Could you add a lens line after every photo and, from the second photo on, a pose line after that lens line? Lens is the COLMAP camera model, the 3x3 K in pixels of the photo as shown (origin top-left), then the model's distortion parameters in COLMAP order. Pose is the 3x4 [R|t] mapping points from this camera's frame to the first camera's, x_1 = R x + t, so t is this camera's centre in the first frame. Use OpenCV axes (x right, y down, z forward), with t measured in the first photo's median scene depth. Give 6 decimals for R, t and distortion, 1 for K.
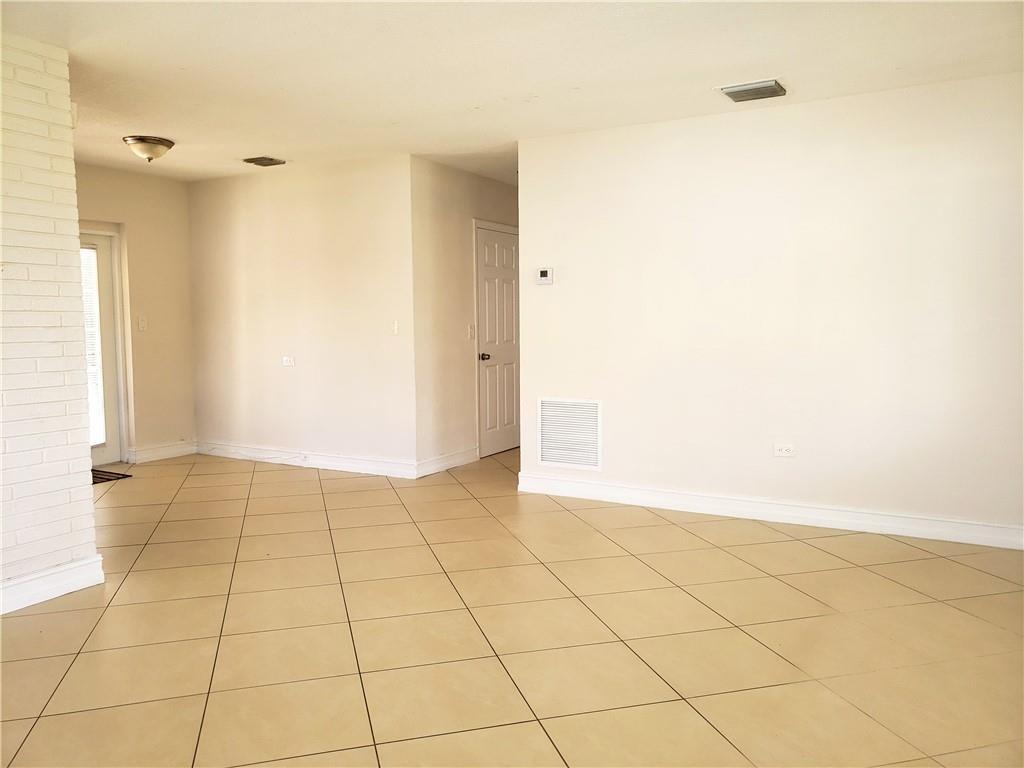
lens RADIAL K [[774.5, 0, 512.6], [0, 774.5, 365.5], [0, 0, 1]] dist [-0.006846, -0.006389]
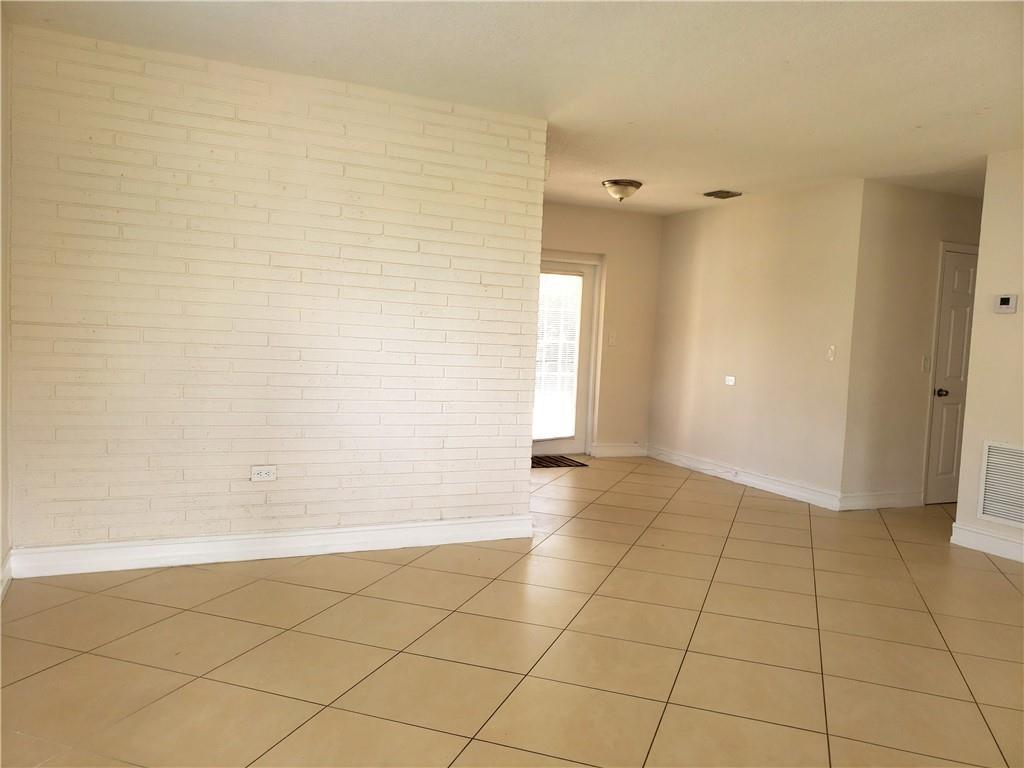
lens RADIAL K [[789.6, 0, 512.8], [0, 789.6, 379.2], [0, 0, 1]] dist [-0.002355, -0.007118]
pose [[0.788034, 0.074639, -0.611091, 0.145408], [-0.088192, 0.996072, 0.007933, 0.010513], [0.609283, 0.047642, 0.791521, -0.037504]]
